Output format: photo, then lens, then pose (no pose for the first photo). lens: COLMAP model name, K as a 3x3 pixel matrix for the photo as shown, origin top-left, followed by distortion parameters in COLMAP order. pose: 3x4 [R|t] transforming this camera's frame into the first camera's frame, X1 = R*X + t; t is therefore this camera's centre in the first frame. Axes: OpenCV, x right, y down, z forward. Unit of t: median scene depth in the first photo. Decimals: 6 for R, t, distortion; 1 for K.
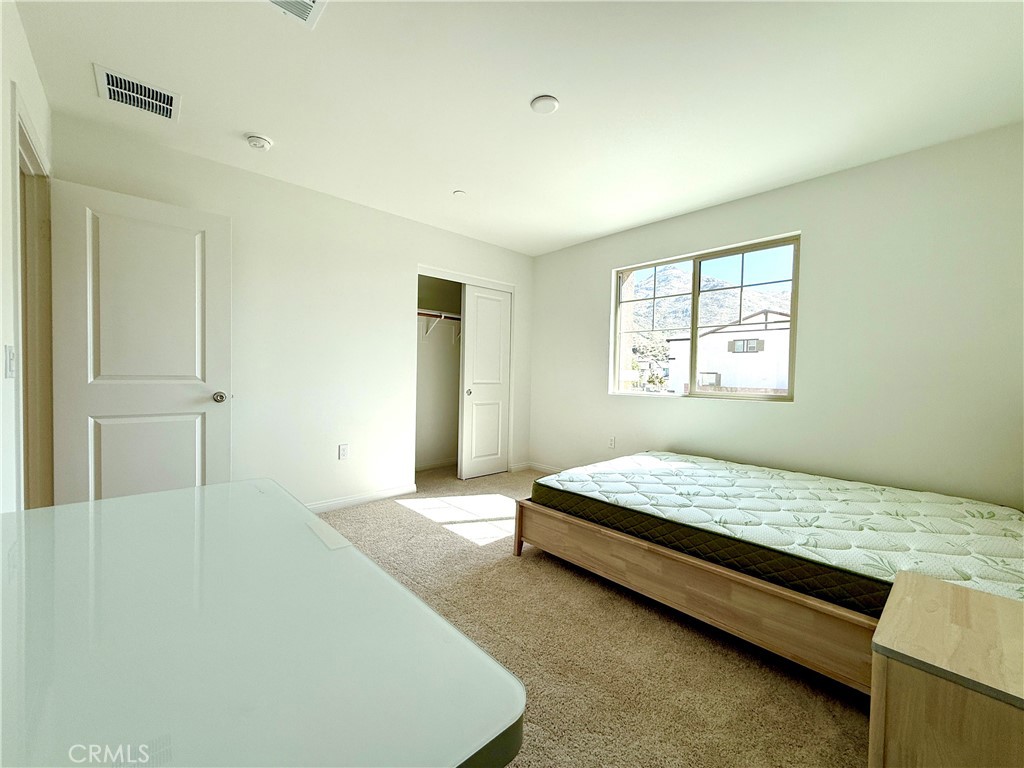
lens RADIAL K [[409.4, 0, 509.7], [0, 409.4, 384.1], [0, 0, 1]] dist [-0.000646, 0.001207]
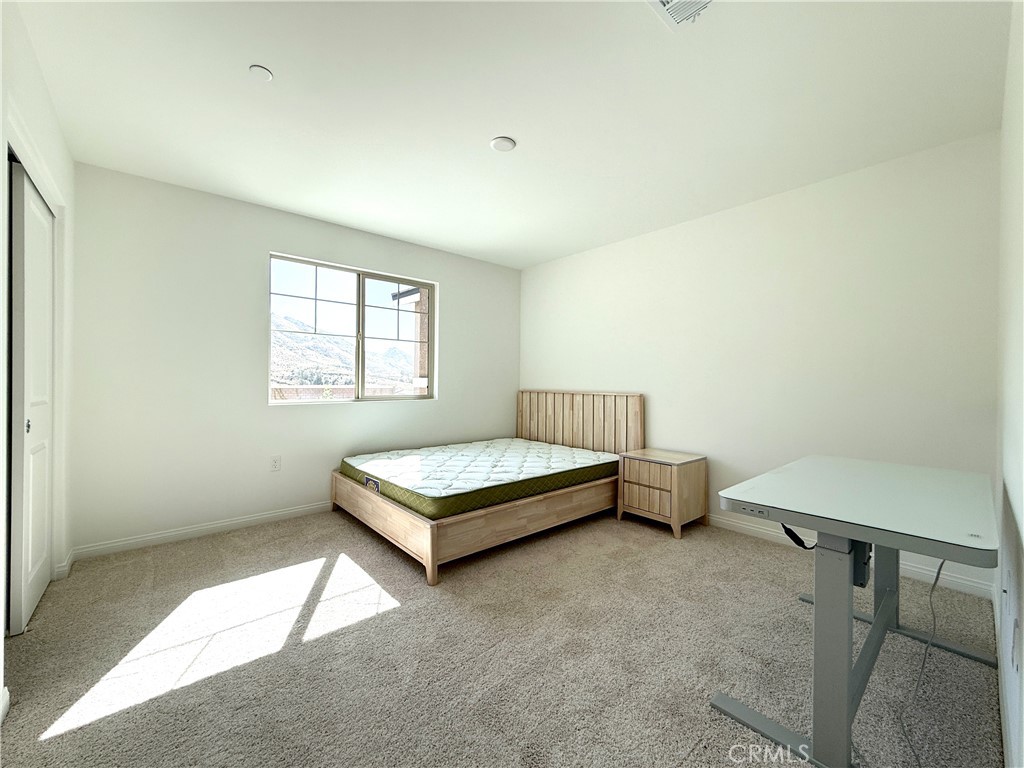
lens RADIAL K [[409.4, 0, 508.8], [0, 409.4, 384.2], [0, 0, 1]] dist [-0.000646, 0.001207]
pose [[0.026611, -0.021585, 0.999413, -0.660034], [0.016314, 0.999643, 0.021155, -0.030746], [-0.999513, 0.015742, 0.026953, 0.607176]]
